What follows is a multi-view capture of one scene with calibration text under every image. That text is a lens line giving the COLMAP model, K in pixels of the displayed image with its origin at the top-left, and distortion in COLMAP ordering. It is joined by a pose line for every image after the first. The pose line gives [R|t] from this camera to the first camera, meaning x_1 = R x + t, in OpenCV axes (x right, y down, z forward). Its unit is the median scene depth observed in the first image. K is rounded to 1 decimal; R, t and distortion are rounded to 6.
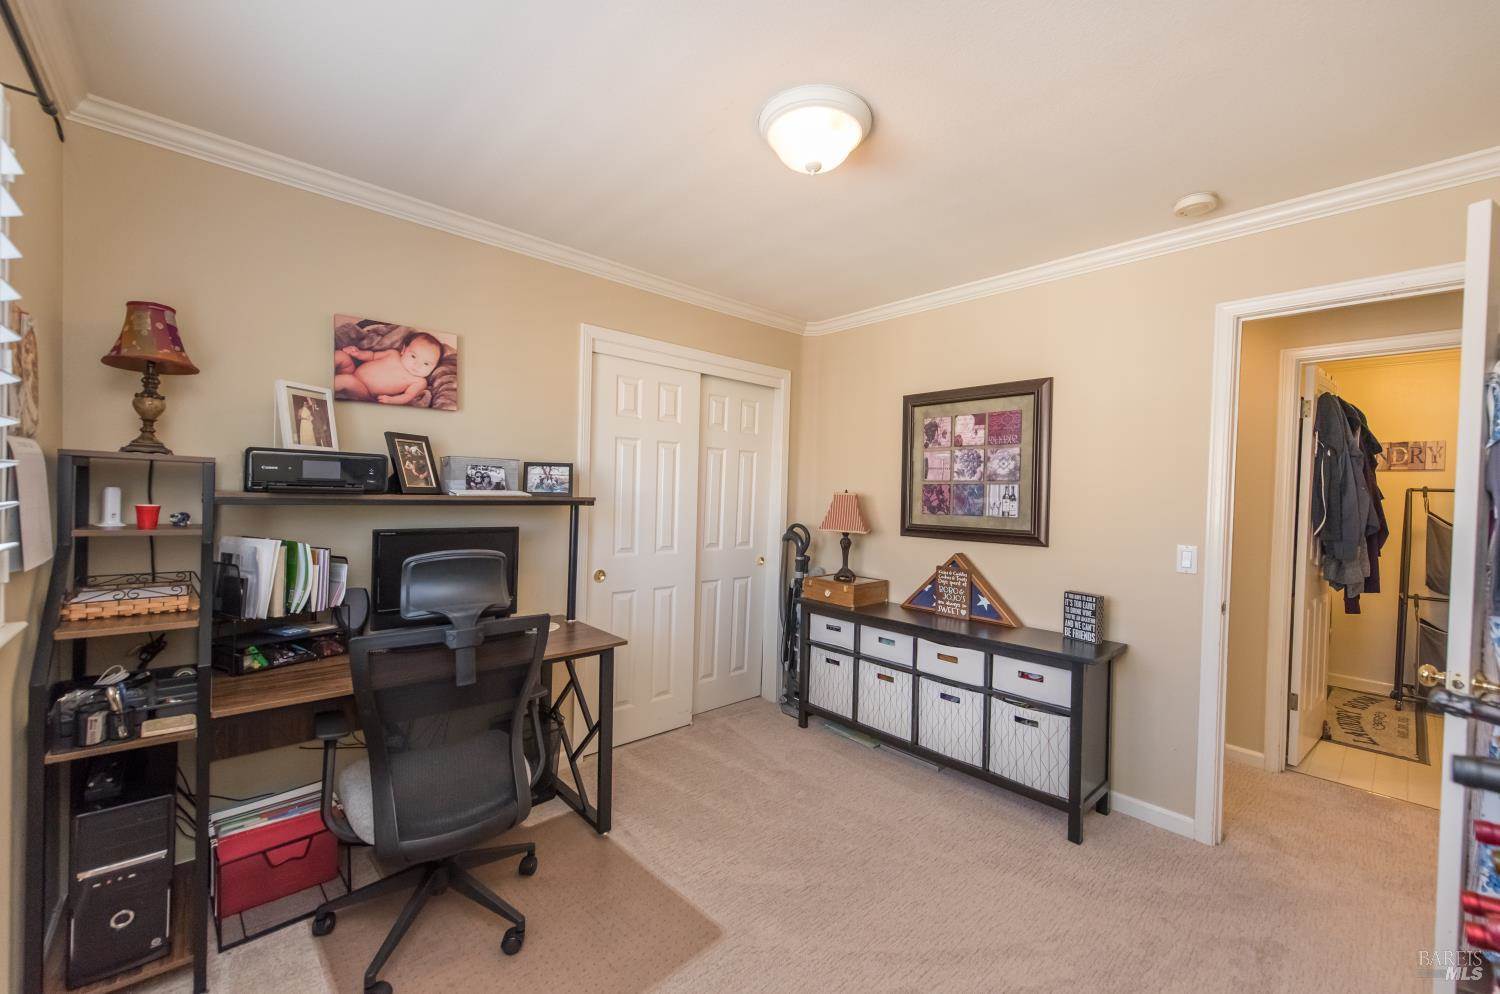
lens RADIAL K [[581.2, 0, 750.0], [0, 581.2, 497.0], [0, 0, 1]] dist [0.000120, -0.000243]
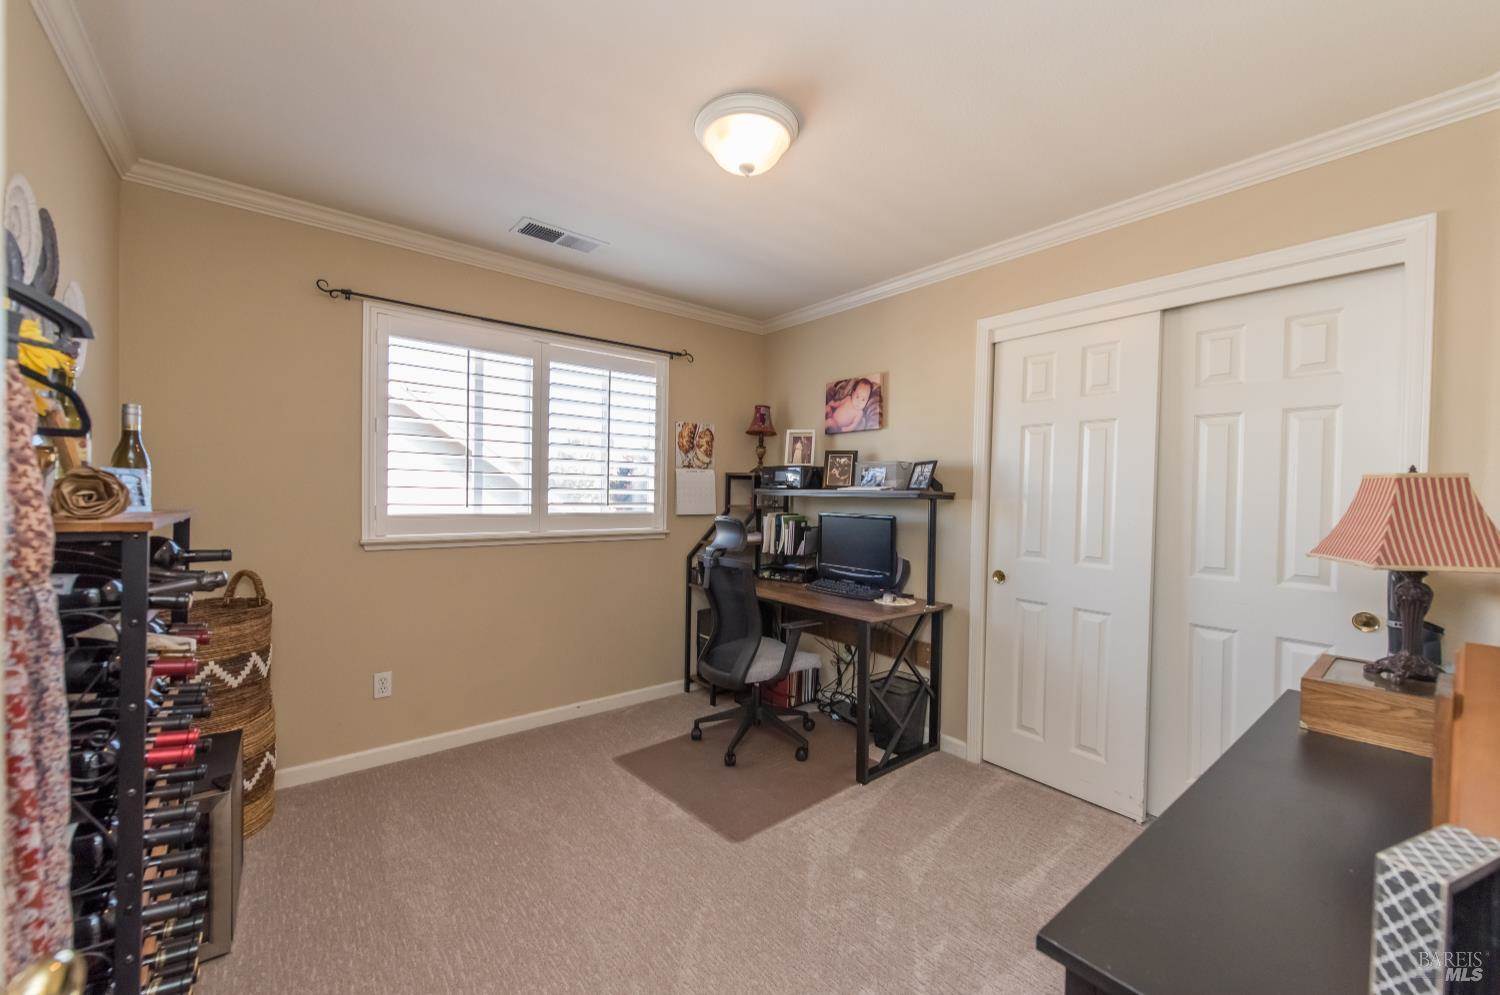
lens RADIAL K [[581.2, 0, 750.0], [0, 581.2, 497.5], [0, 0, 1]] dist [0.000120, -0.000243]
pose [[-0.044377, -0.021099, -0.998792, 0.884581], [-0.027914, 0.999413, -0.019872, 0.047676], [0.998625, 0.026999, -0.044940, 0.799225]]
